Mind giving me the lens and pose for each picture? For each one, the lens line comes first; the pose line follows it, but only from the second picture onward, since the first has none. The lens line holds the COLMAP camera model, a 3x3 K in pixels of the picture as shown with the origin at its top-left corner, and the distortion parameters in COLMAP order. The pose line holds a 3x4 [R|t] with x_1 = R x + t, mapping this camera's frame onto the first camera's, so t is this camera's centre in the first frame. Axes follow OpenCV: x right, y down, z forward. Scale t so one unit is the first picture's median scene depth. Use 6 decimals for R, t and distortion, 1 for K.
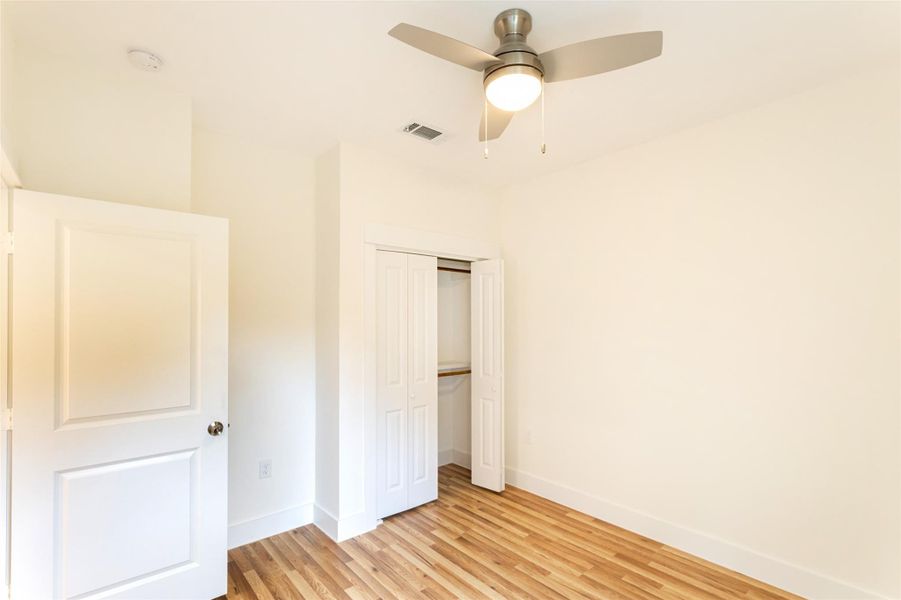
lens RADIAL K [[457.1, 0, 442.1], [0, 457.1, 313.3], [0, 0, 1]] dist [-0.000325, 0.000024]
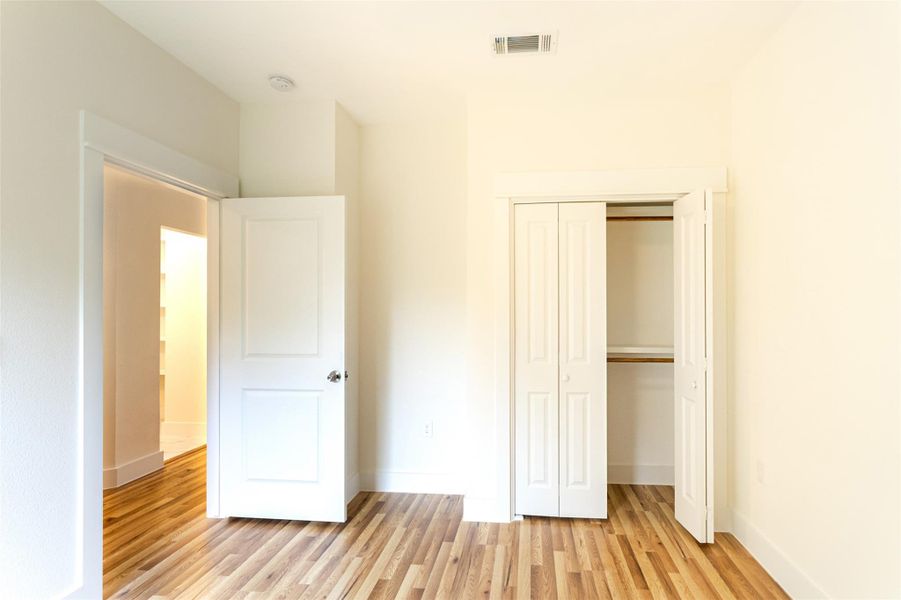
lens RADIAL K [[428.4, 0, 445.1], [0, 428.4, 309.5], [0, 0, 1]] dist [-0.000497, -0.000468]
pose [[0.672794, -0.004323, -0.739817, 0.372313], [0.002135, 0.999990, -0.003902, 0.062704], [0.739827, 0.001046, 0.672796, 0.346631]]
